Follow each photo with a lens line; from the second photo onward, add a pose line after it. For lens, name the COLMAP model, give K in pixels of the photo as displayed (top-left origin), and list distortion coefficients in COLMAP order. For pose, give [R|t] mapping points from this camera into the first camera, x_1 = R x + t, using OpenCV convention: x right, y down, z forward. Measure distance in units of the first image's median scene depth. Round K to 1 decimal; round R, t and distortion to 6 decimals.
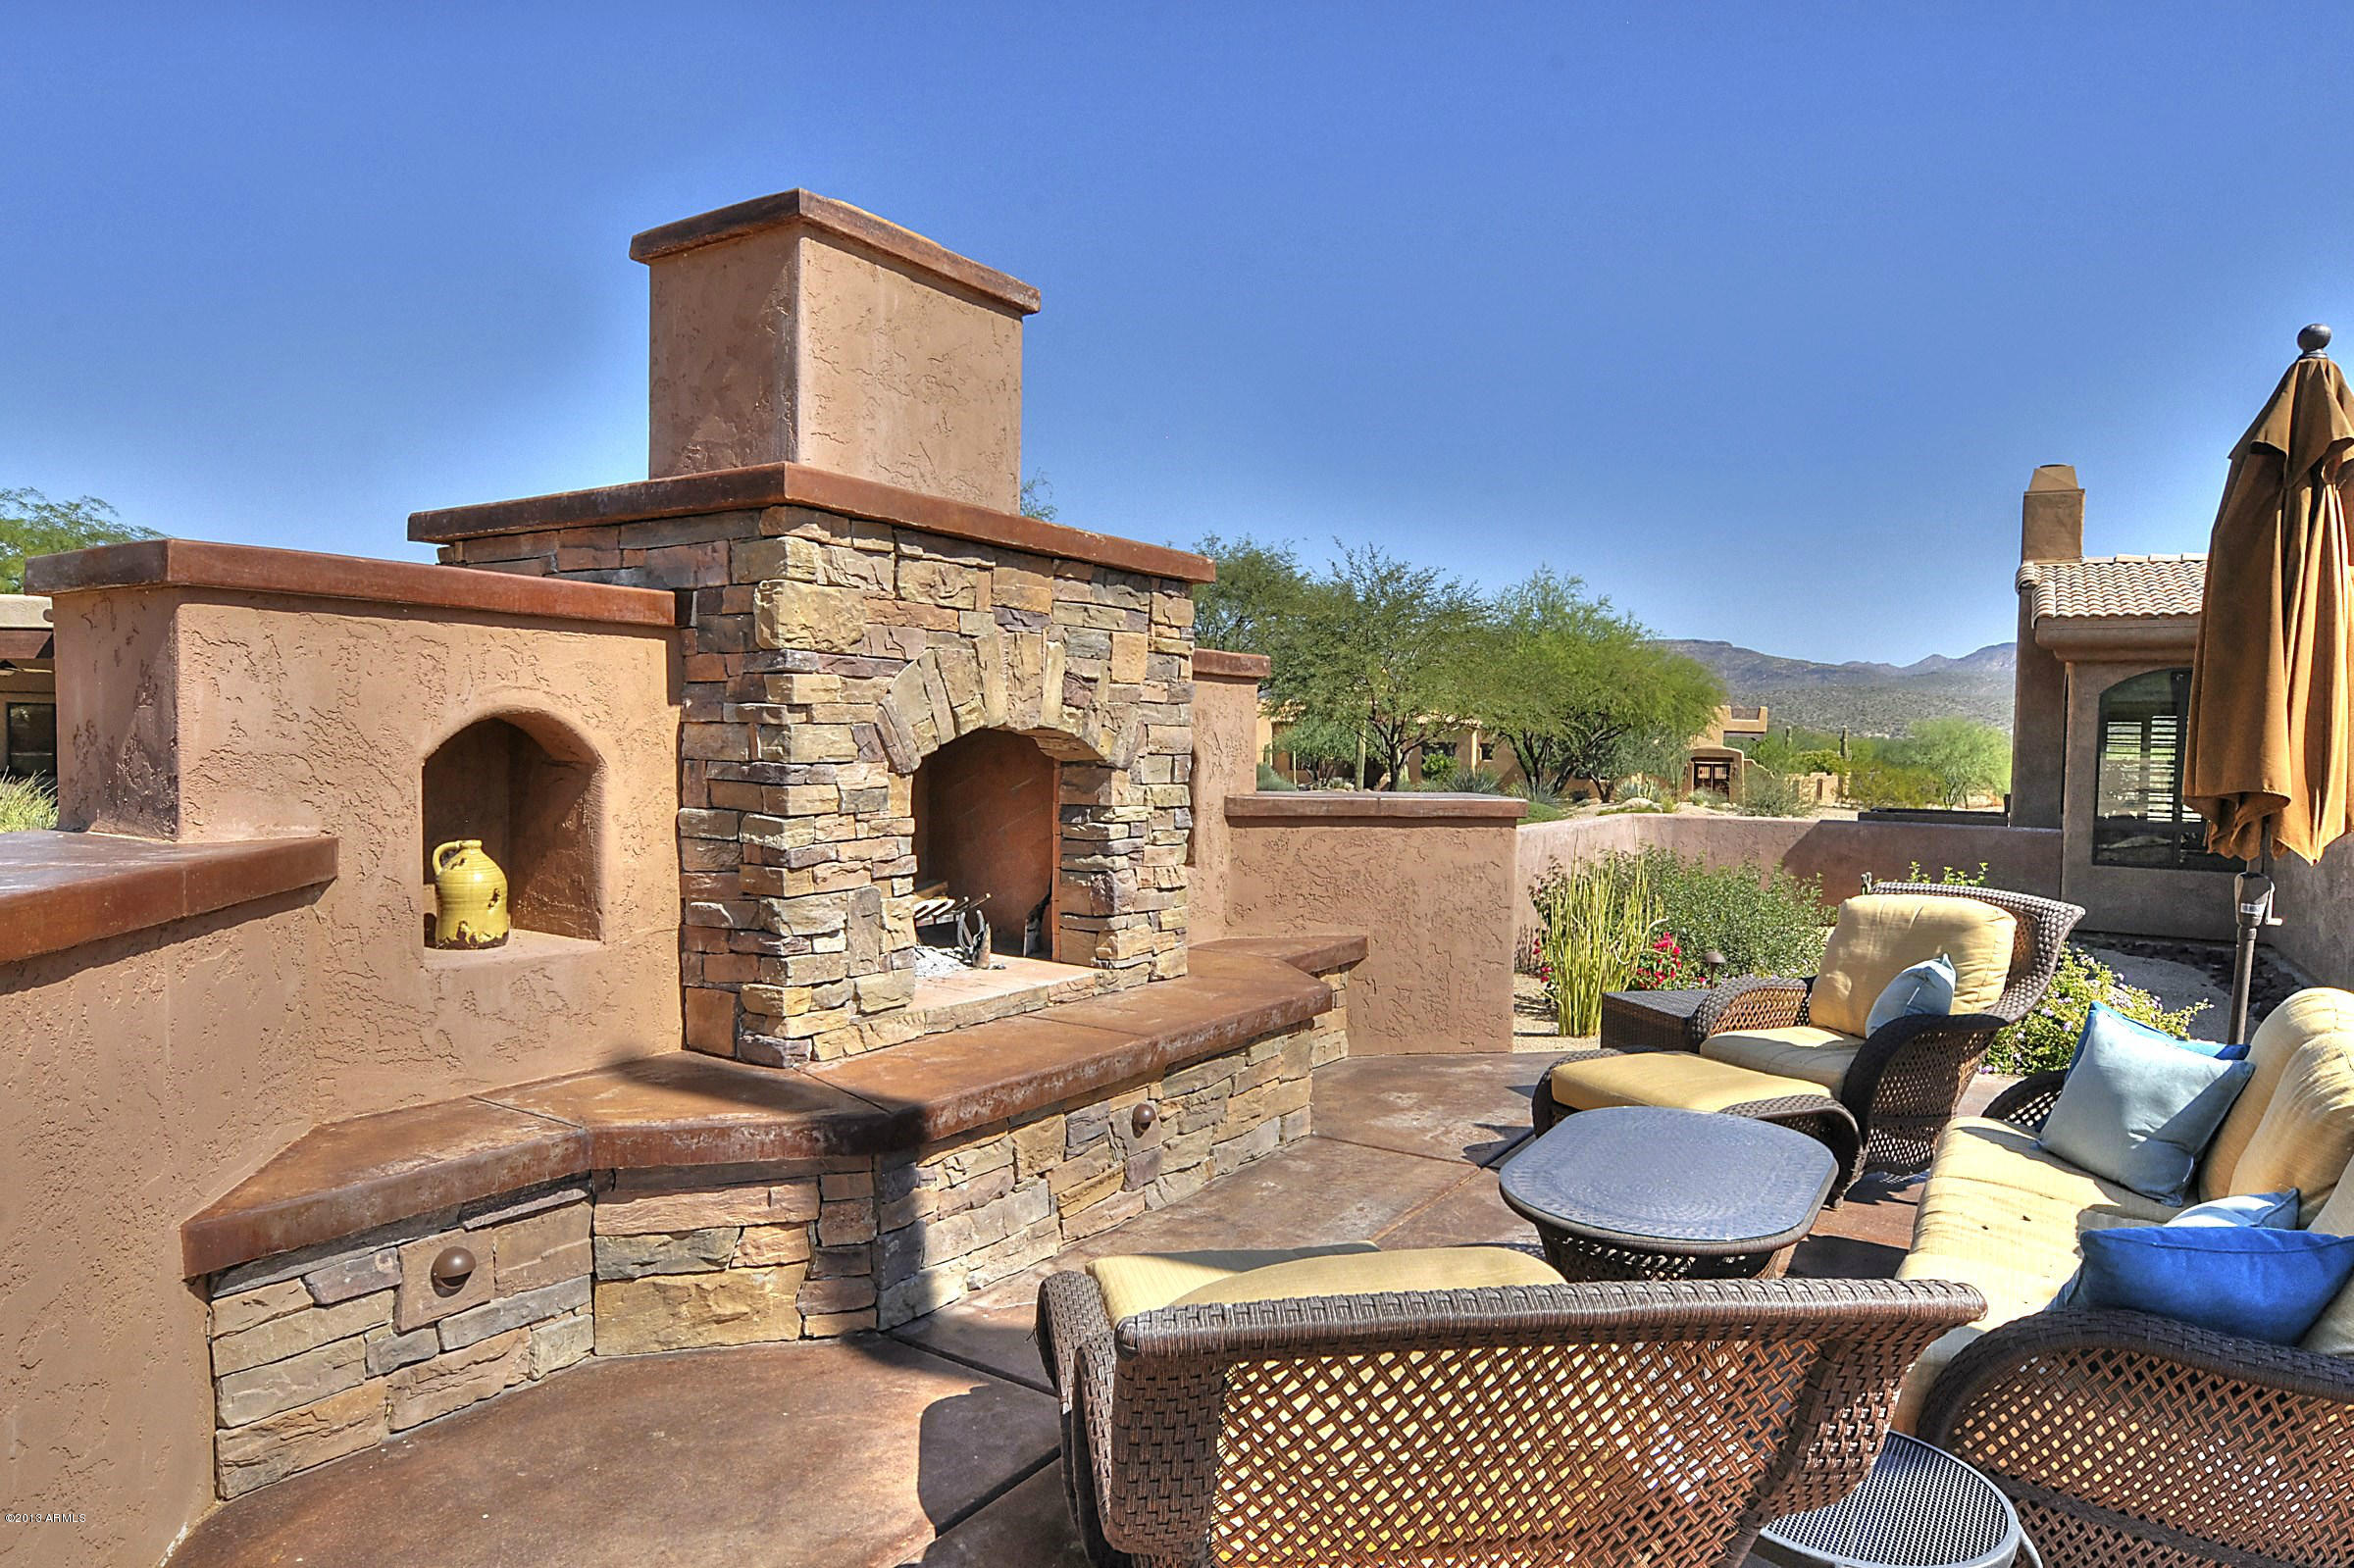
lens RADIAL K [[1434.3, 0, 1167.0], [0, 1434.3, 793.1], [0, 0, 1]] dist [0.000015, -0.000232]
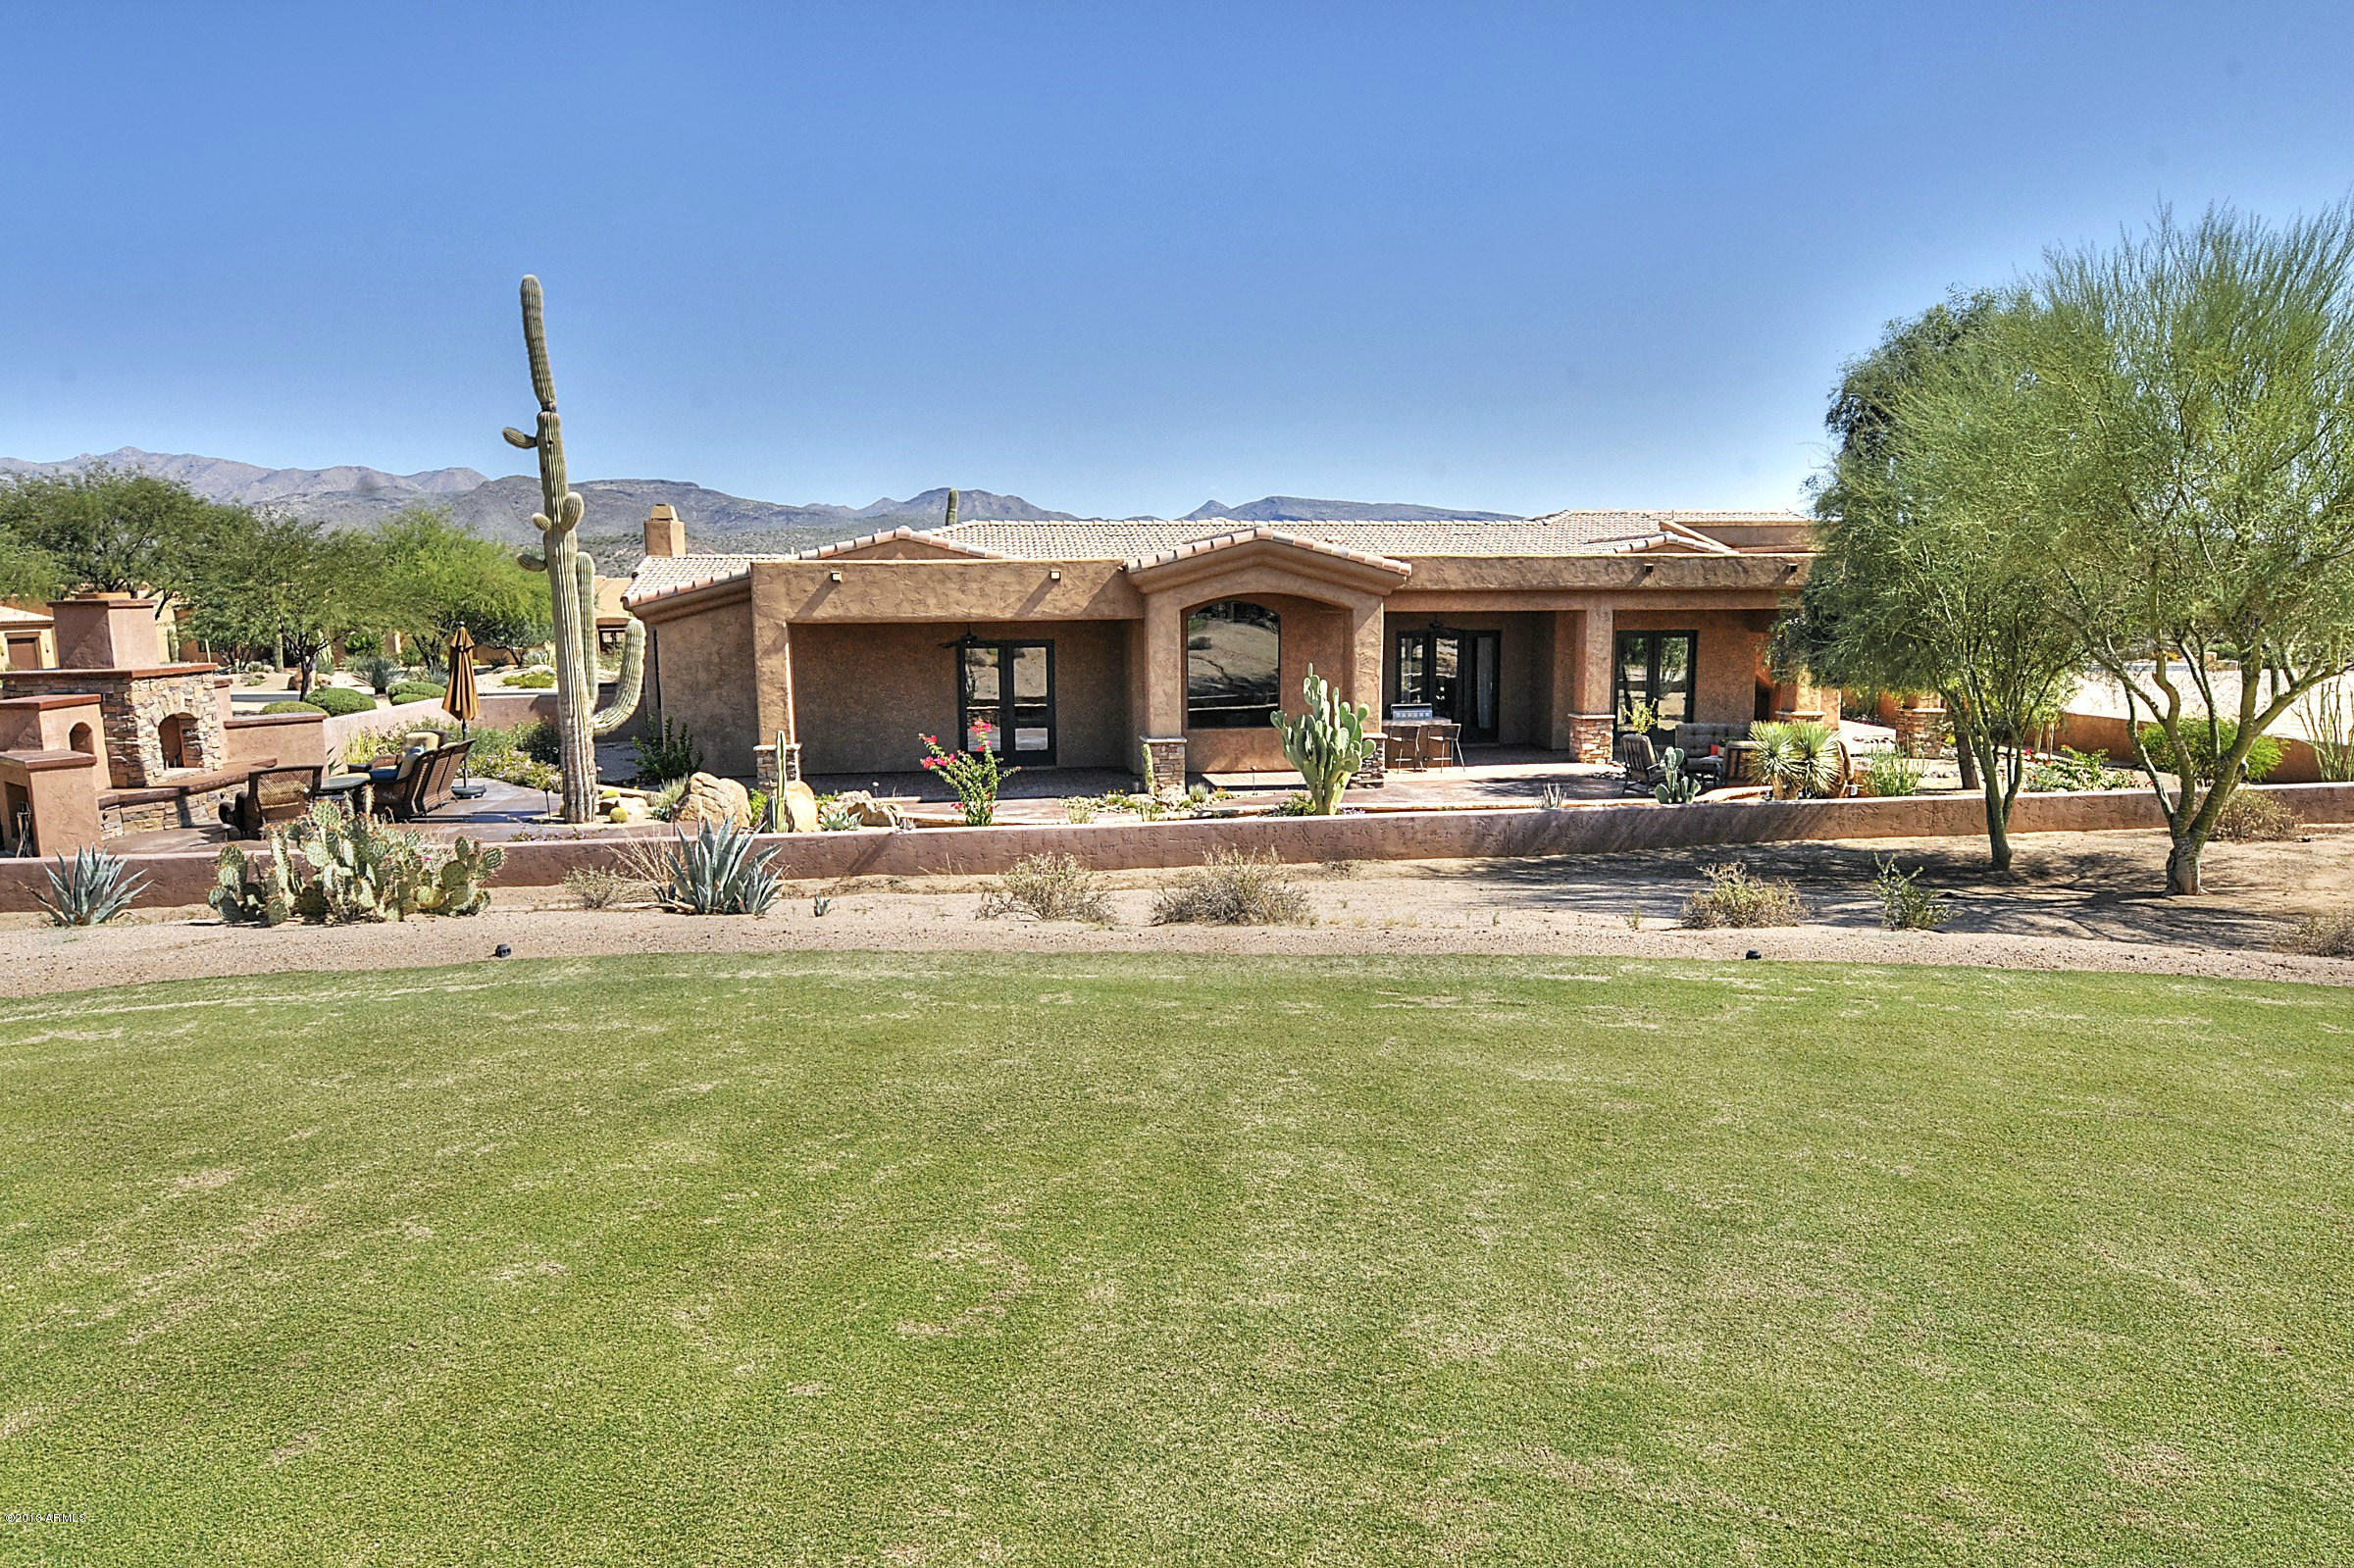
lens RADIAL K [[1434.3, 0, 1167.0], [0, 1434.3, 793.1], [0, 0, 1]] dist [0.000015, -0.000232]
pose [[0.774740, -0.113695, 0.621973, -0.506302], [0.046306, 0.991261, 0.123521, -0.202776], [-0.630582, -0.066896, 0.773235, -4.287938]]
